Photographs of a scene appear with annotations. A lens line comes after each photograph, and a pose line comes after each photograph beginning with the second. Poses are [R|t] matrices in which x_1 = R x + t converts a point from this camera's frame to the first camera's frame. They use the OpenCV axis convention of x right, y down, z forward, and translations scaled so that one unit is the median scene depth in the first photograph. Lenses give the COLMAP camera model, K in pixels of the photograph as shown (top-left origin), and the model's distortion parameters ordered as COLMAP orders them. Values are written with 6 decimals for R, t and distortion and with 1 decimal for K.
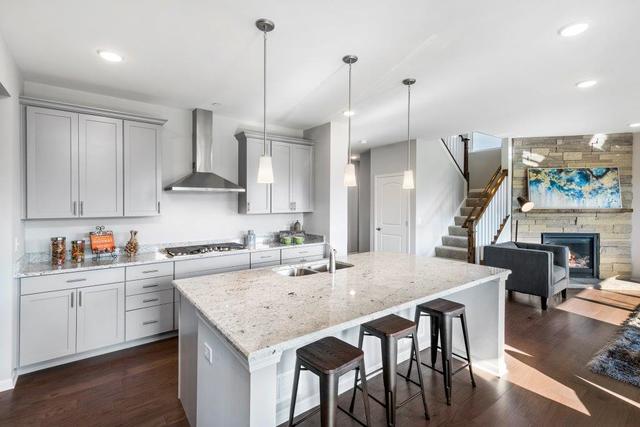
lens RADIAL K [[276.8, 0, 341.9], [0, 276.8, 207.5], [0, 0, 1]] dist [-0.004803, 0.000502]
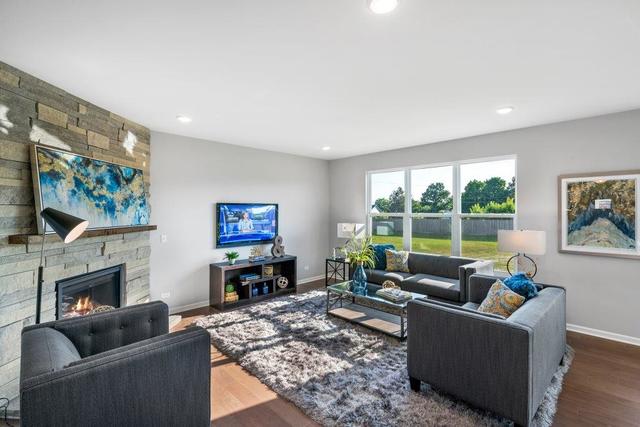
lens RADIAL K [[291.4, 0, 313.9], [0, 291.4, 208.8], [0, 0, 1]] dist [-0.014173, 0.000281]
pose [[-0.128298, 0.012021, 0.991663, 0.161669], [0.021066, 0.999734, -0.009394, -0.024165], [-0.991512, 0.019685, -0.128517, 0.632544]]
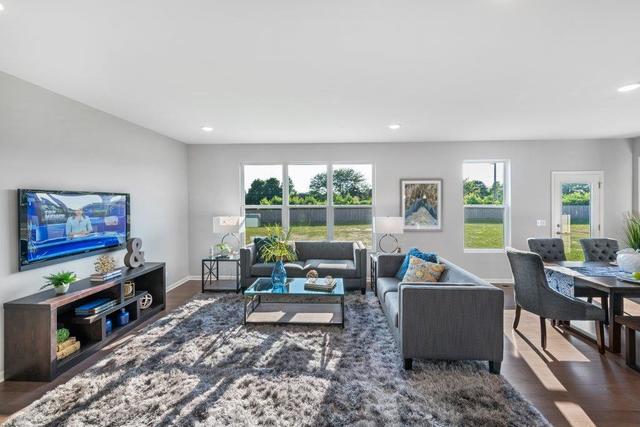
lens RADIAL K [[255.3, 0, 323.6], [0, 255.3, 203.2], [0, 0, 1]] dist [0.001841, -0.002344]
pose [[-0.778552, 0.007310, 0.627538, 0.434022], [0.019804, 0.999720, 0.012924, -0.028317], [-0.627268, 0.022490, -0.778479, 0.840634]]
